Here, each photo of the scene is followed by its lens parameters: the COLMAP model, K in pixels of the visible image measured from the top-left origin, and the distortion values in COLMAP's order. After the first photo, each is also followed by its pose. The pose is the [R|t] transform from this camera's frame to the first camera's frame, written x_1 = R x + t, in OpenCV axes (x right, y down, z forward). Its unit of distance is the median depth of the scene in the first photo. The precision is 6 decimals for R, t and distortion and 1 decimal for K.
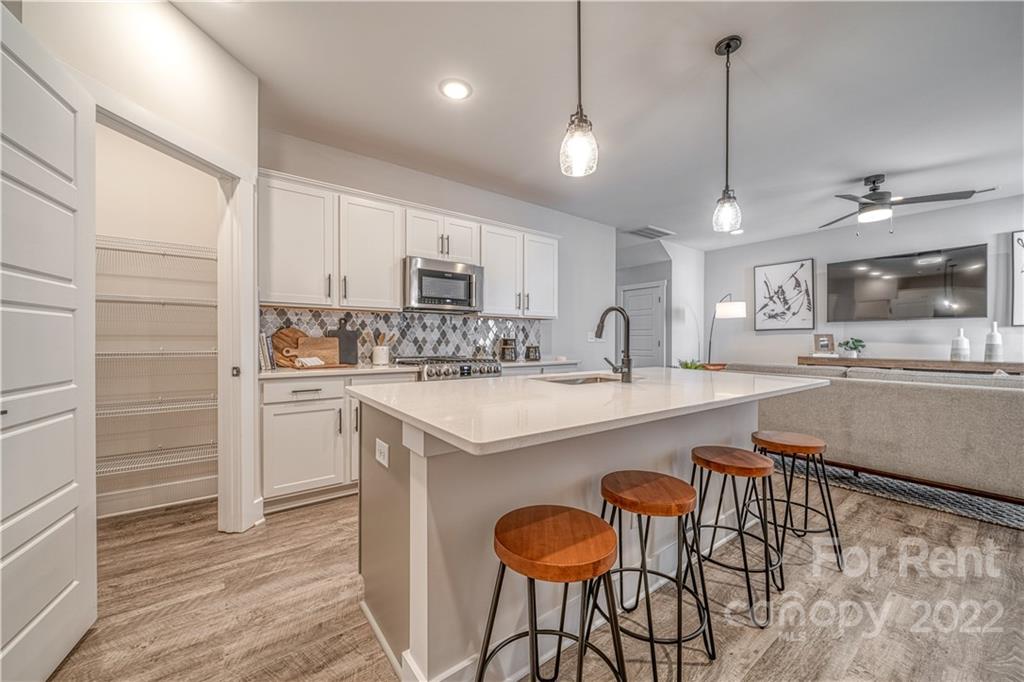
lens RADIAL K [[387.4, 0, 510.5], [0, 387.4, 343.2], [0, 0, 1]] dist [-0.002465, -0.000426]
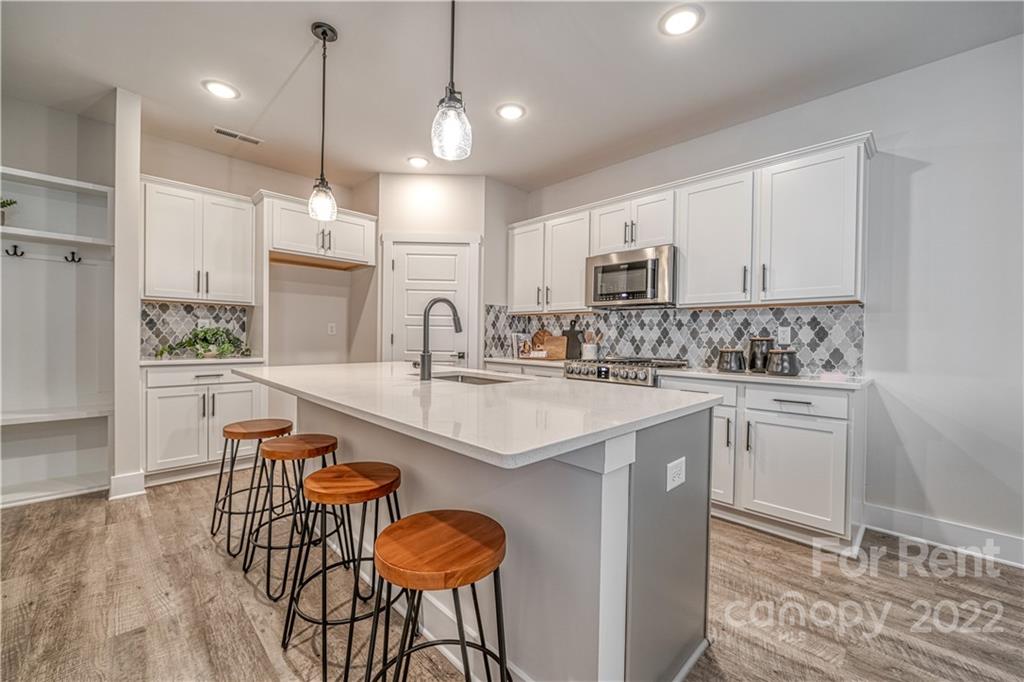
lens RADIAL K [[412.2, 0, 515.1], [0, 412.2, 342.7], [0, 0, 1]] dist [0.000916, 0.000147]
pose [[0.143325, 0.009831, -0.989627, 0.701741], [-0.023387, 0.999705, 0.006544, 0.000641], [0.989399, 0.022207, 0.143513, 0.575065]]
